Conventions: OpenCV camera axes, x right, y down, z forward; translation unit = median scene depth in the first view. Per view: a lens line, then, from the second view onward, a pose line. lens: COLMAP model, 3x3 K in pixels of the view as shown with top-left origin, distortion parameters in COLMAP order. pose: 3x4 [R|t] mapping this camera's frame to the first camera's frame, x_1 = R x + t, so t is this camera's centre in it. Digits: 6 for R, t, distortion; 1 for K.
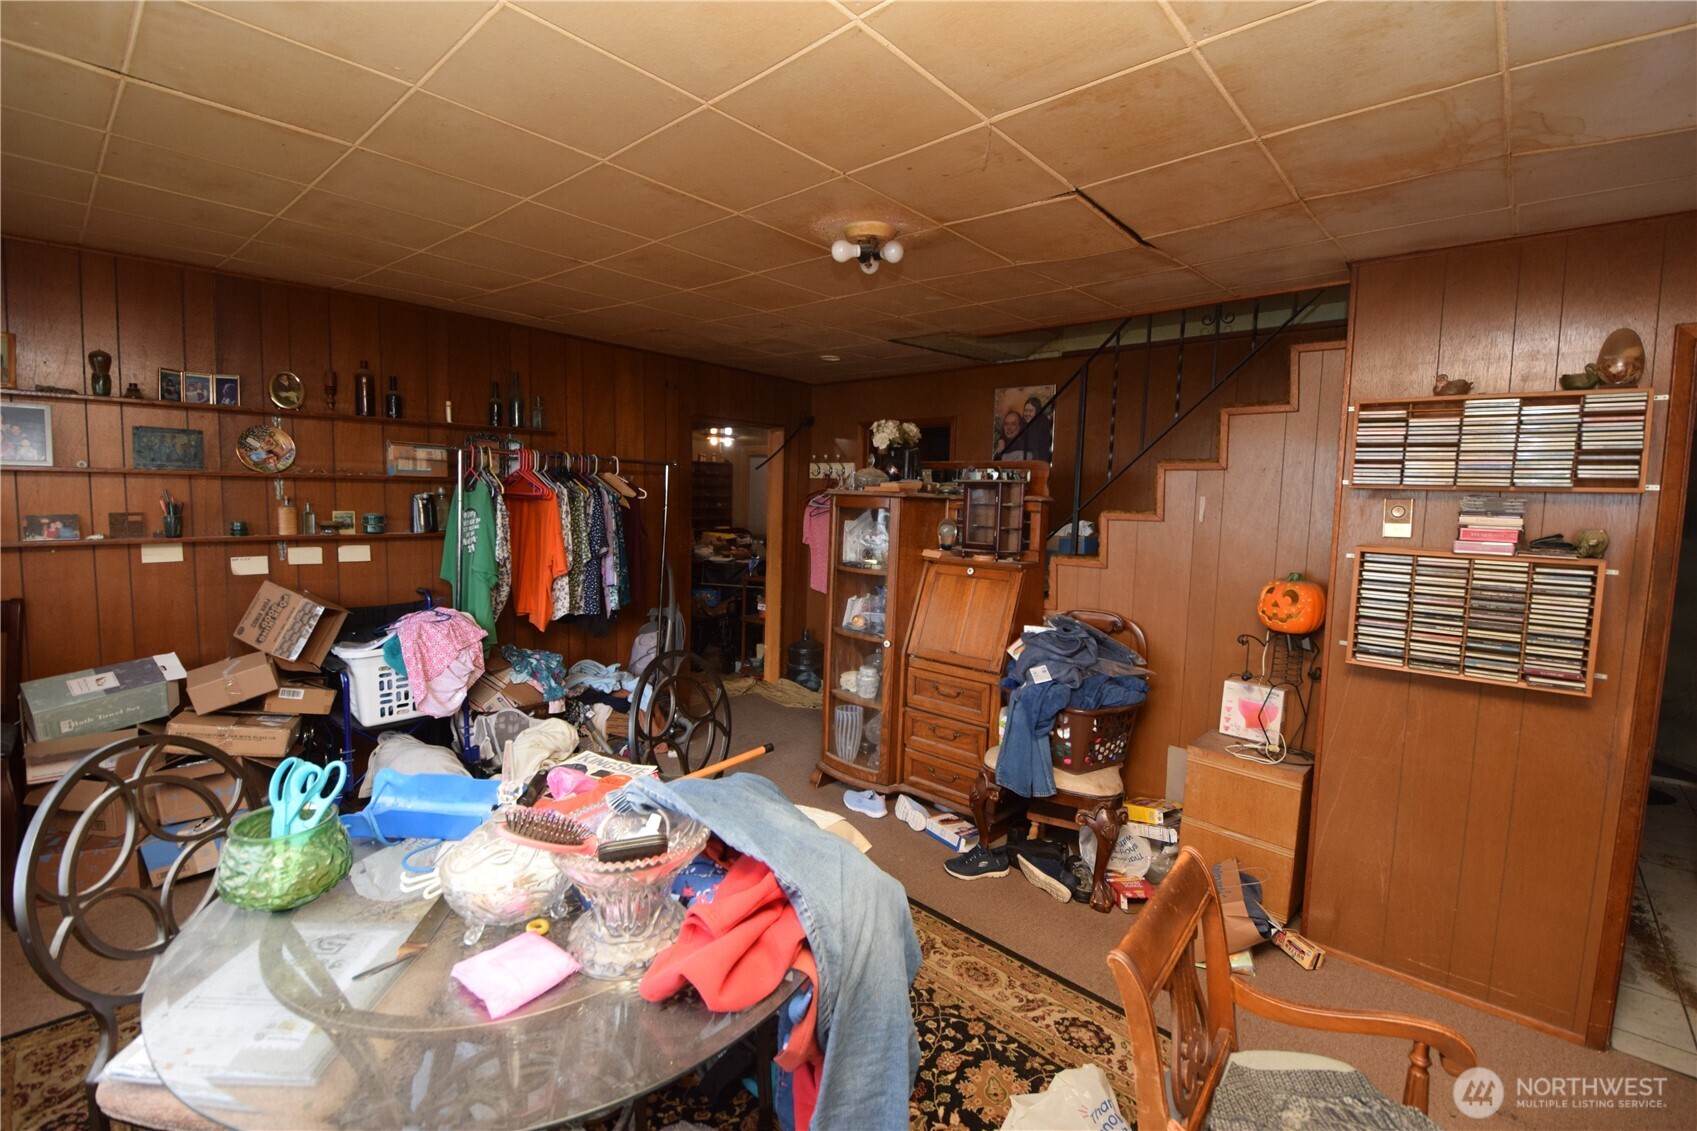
lens RADIAL K [[742.5, 0, 858.3], [0, 742.5, 557.5], [0, 0, 1]] dist [0.004185, -0.016334]
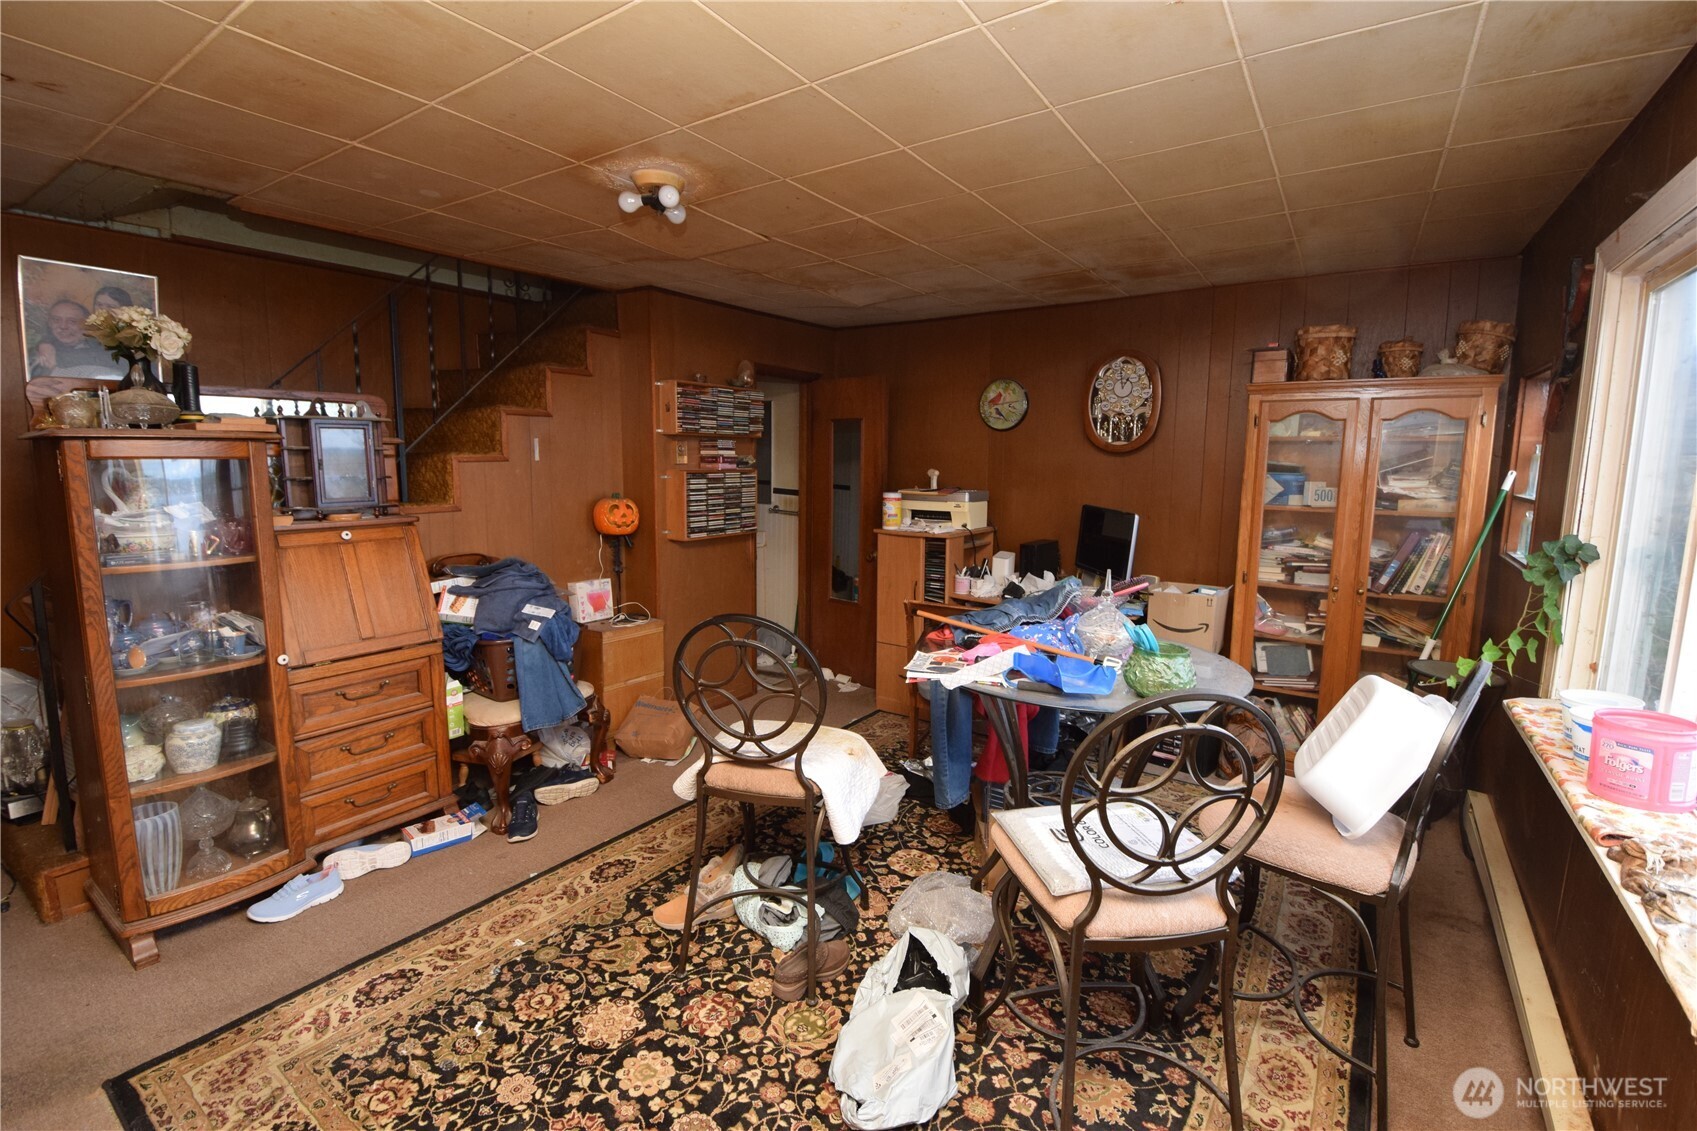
lens RADIAL K [[742.5, 0, 862.8], [0, 742.5, 558.1], [0, 0, 1]] dist [0.004185, -0.016334]
pose [[-0.151513, -0.162497, 0.975007, -0.764575], [0.071049, 0.982053, 0.174712, -0.060654], [-0.985898, 0.095744, -0.137249, 0.632662]]
